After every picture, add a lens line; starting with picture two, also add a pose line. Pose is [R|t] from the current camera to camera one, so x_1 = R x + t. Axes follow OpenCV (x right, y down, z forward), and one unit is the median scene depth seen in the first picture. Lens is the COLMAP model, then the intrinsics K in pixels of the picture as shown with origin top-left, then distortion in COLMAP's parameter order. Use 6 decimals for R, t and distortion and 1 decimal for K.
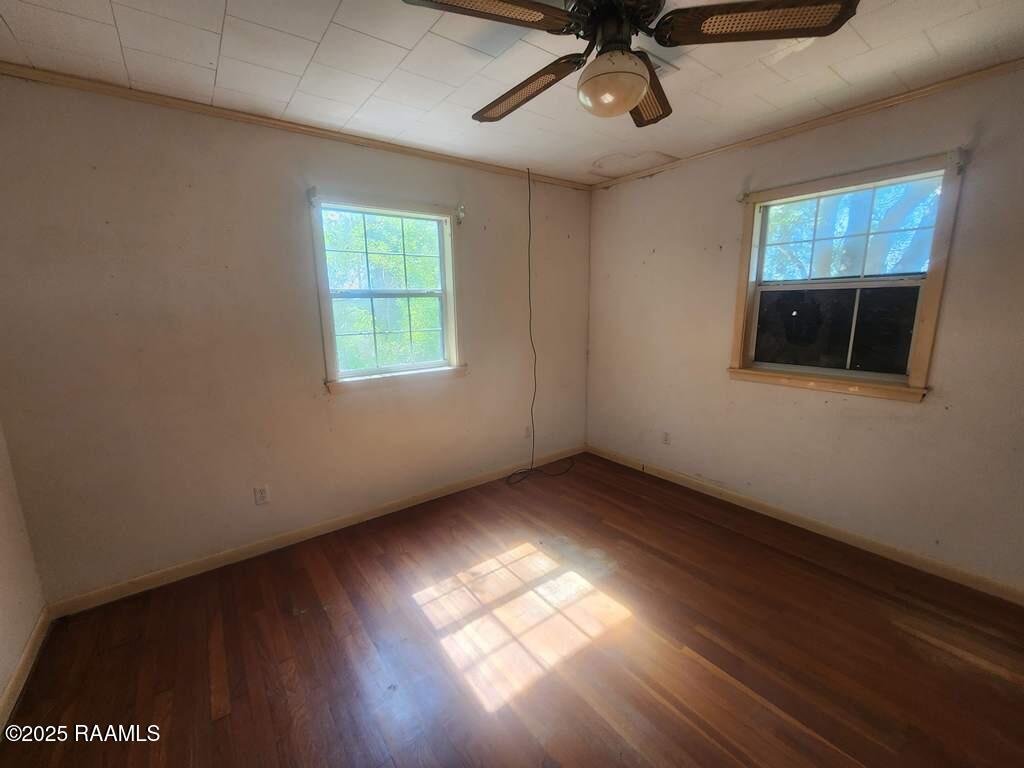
lens RADIAL K [[424.8, 0, 512.1], [0, 424.8, 383.8], [0, 0, 1]] dist [0.002963, -0.001631]
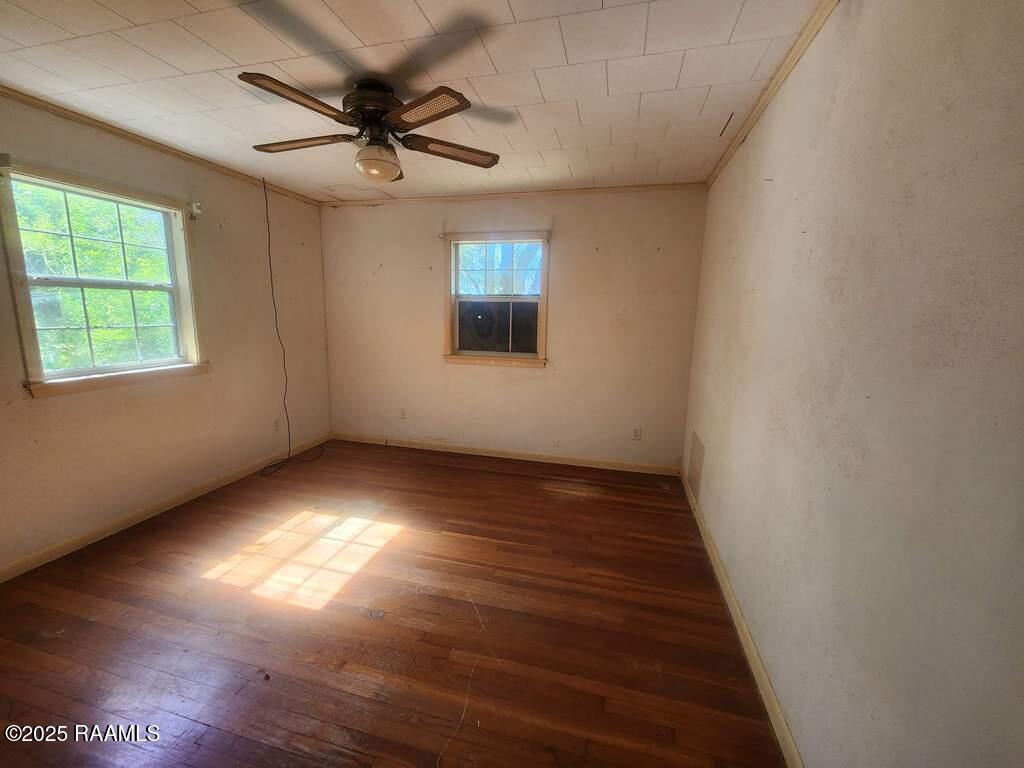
lens RADIAL K [[424.8, 0, 515.5], [0, 424.8, 388.0], [0, 0, 1]] dist [0.002963, -0.001631]
pose [[0.775933, -0.079992, 0.625723, -0.211822], [0.087373, 0.995995, 0.018980, 0.071776], [-0.624735, 0.039944, 0.779814, -0.260468]]
